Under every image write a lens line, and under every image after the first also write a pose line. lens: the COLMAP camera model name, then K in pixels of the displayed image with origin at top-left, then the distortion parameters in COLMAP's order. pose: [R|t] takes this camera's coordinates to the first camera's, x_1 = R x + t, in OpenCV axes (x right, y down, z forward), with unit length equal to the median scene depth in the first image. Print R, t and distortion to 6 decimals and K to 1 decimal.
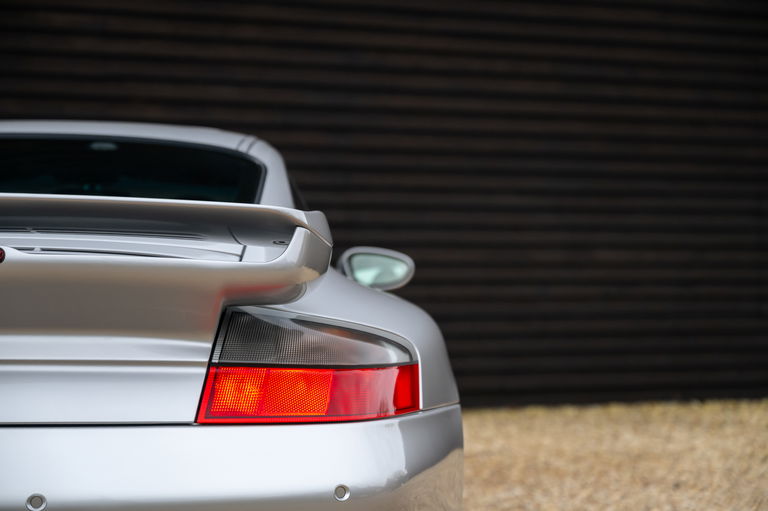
lens RADIAL K [[1555.4, 0, 384.0], [0, 1555.4, 255.5], [0, 0, 1]] dist [0.016359, -0.136679]
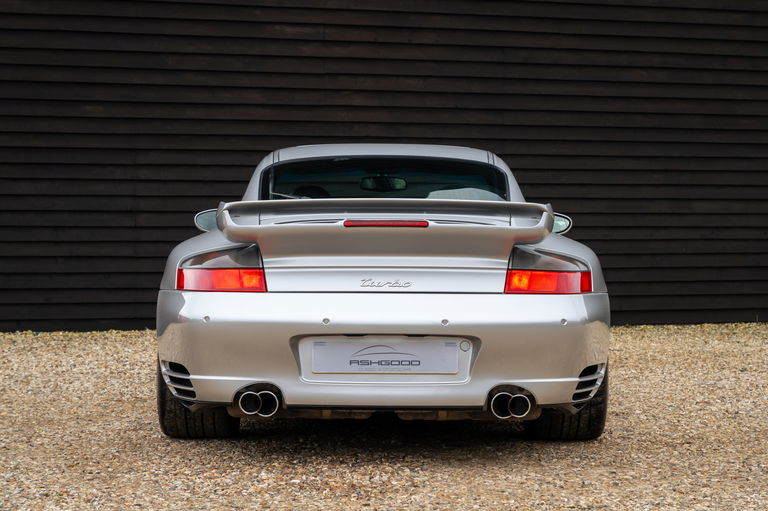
lens RADIAL K [[1555.4, 0, 384.0], [0, 1555.4, 255.5], [0, 0, 1]] dist [0.016359, -0.136679]
pose [[0.997463, 0.004257, -0.071066, -0.030488], [-0.001499, 0.999245, 0.038812, -0.010182], [0.071177, -0.038607, 0.996716, -0.324893]]
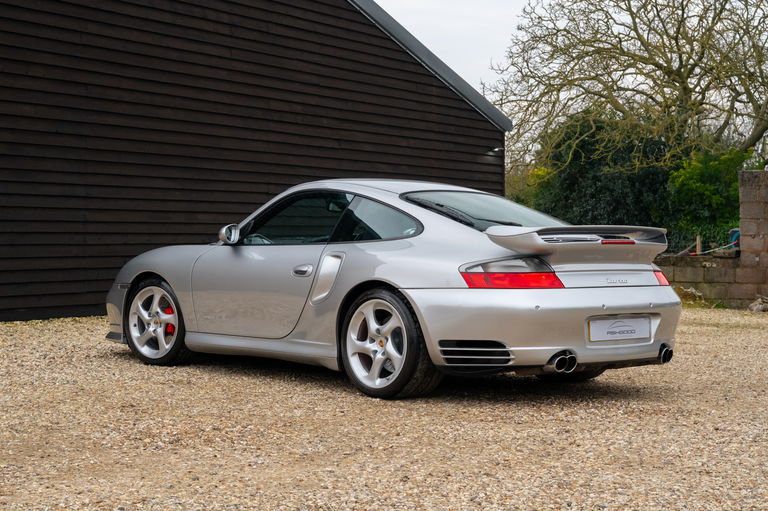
lens RADIAL K [[1354.7, 0, 383.5], [0, 1354.7, 242.3], [0, 0, 1]] dist [-0.013868, -0.032277]
pose [[0.784844, 0.004633, 0.619676, -0.651873], [-0.024710, 0.999411, 0.023825, -0.014412], [-0.619200, -0.034012, 0.784496, -0.273078]]
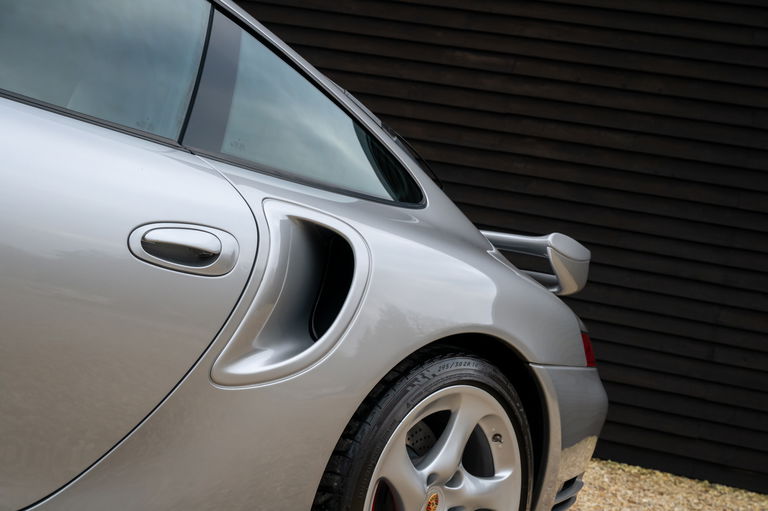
lens RADIAL K [[1028.9, 0, 384.0], [0, 1028.9, 255.5], [0, 0, 1]] dist [0.004058, 0.022481]
pose [[0.845676, 0.129143, -0.517837, 0.130808], [-0.178352, 0.982884, -0.046144, 0.029898], [0.503014, 0.131380, 0.854234, 0.346745]]
